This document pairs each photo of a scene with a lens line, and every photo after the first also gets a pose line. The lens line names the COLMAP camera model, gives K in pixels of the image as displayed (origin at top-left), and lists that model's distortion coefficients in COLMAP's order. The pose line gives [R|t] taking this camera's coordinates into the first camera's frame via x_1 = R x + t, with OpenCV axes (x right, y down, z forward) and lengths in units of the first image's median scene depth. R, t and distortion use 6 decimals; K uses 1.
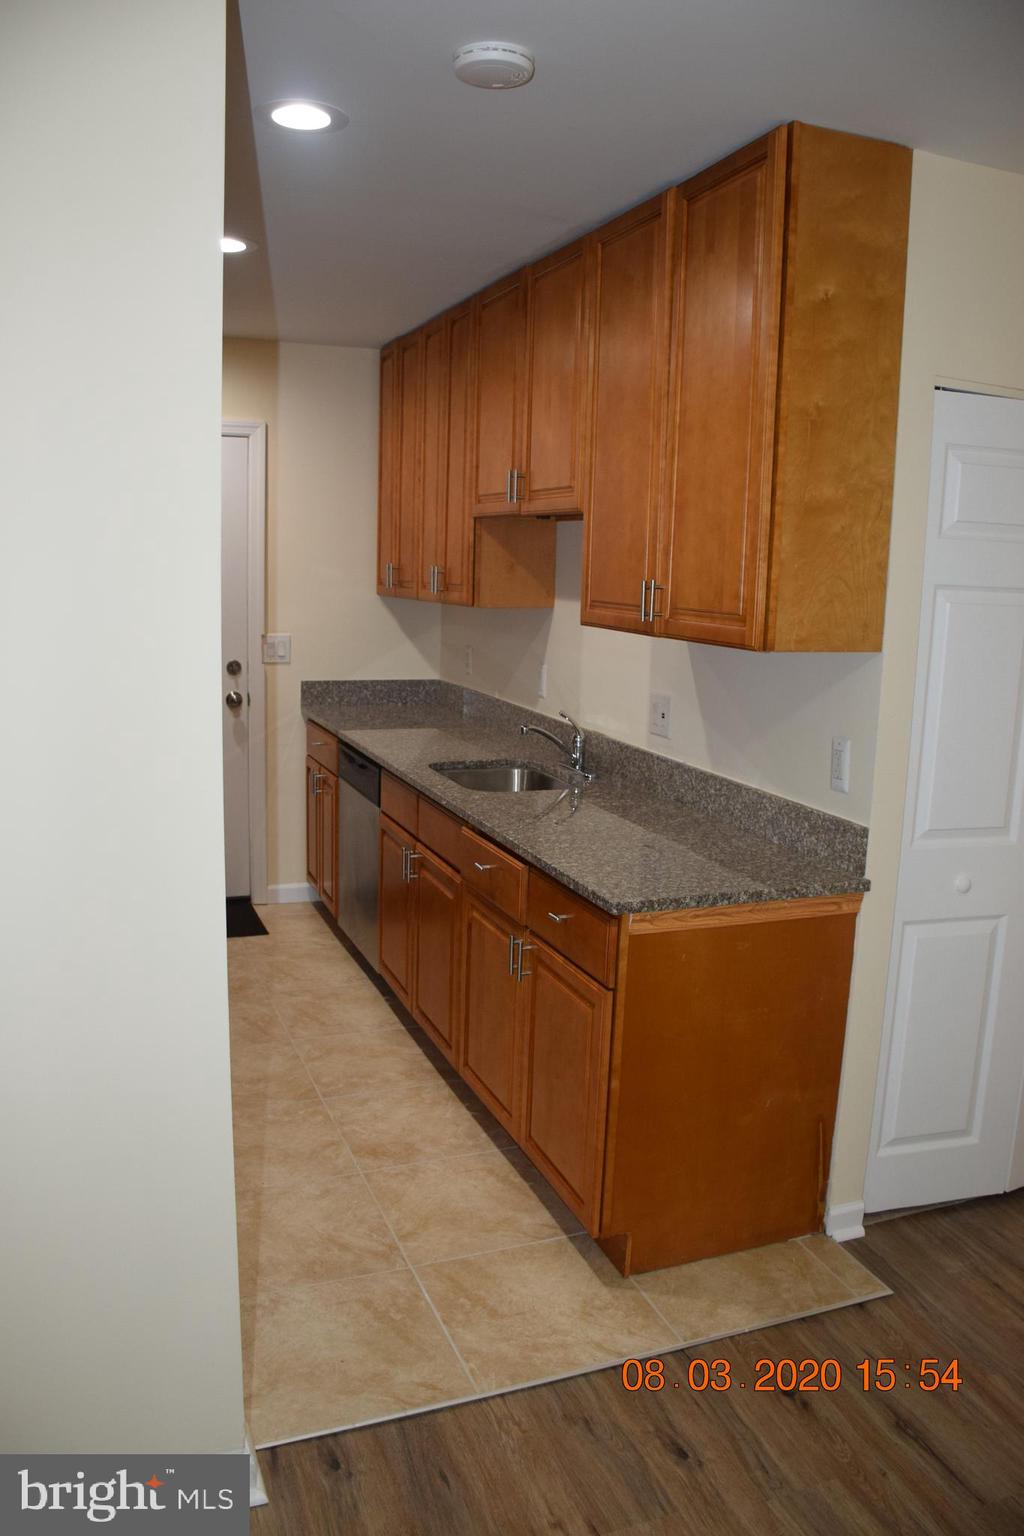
lens RADIAL K [[1190.5, 0, 529.6], [0, 1190.5, 769.1], [0, 0, 1]] dist [-0.167433, 0.111339]
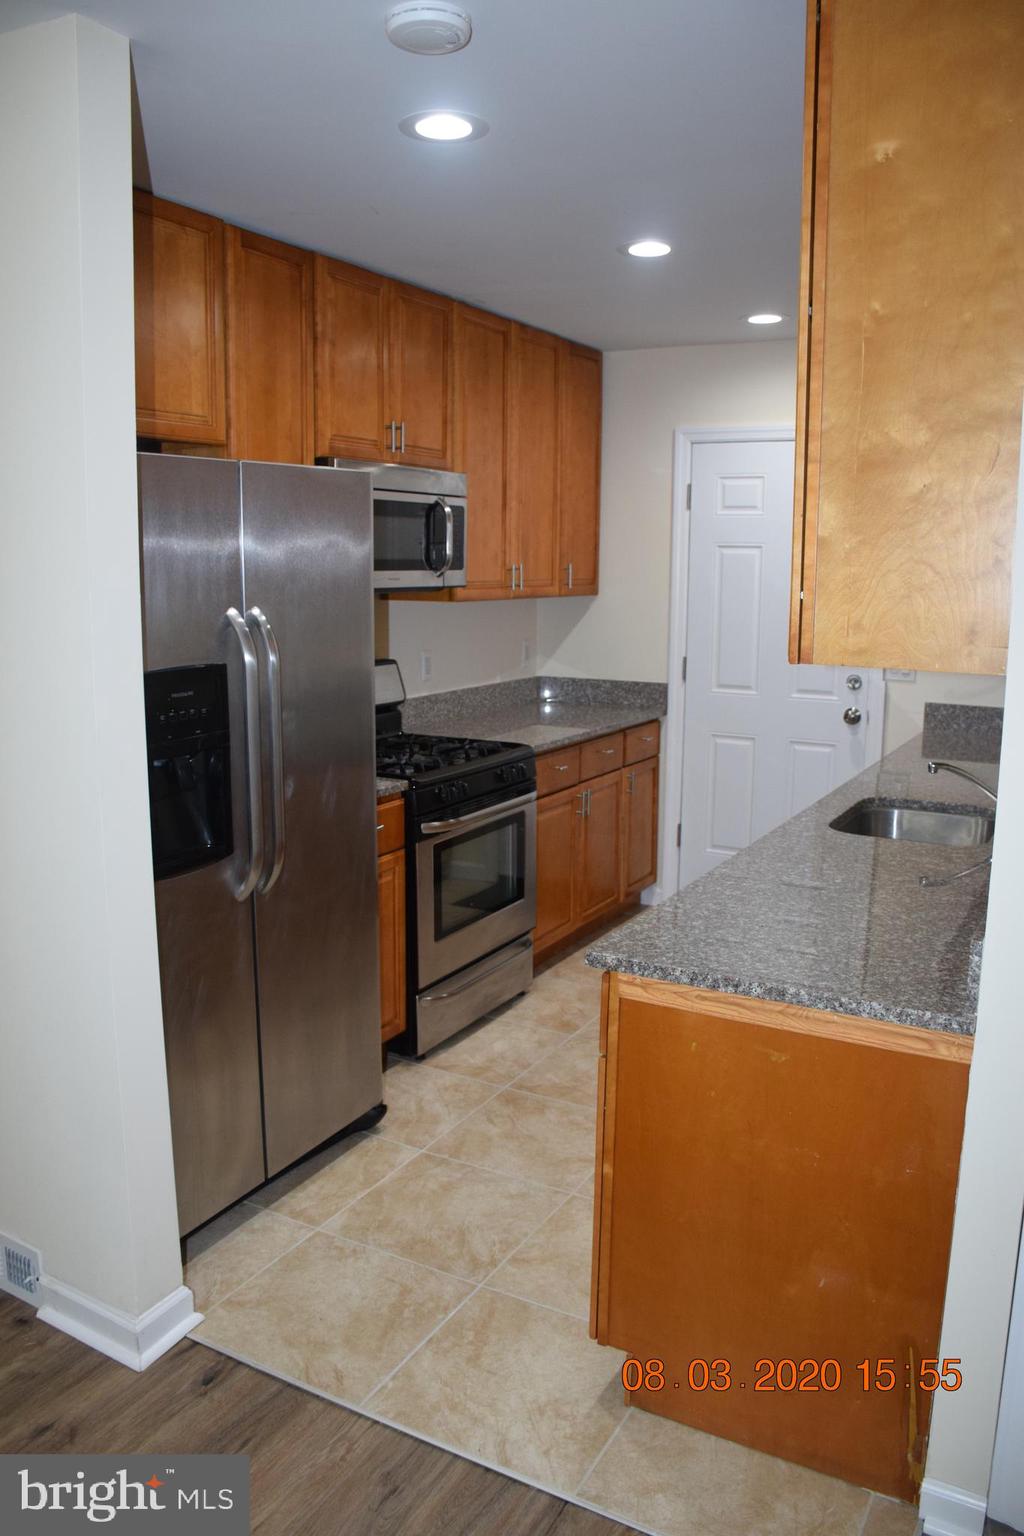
lens RADIAL K [[1190.5, 0, 529.6], [0, 1190.5, 769.1], [0, 0, 1]] dist [-0.167433, 0.111339]
pose [[0.631482, 0.108047, -0.767826, 0.653544], [-0.123748, 0.991595, 0.037761, -0.041352], [0.765452, 0.071172, 0.639545, 0.403677]]
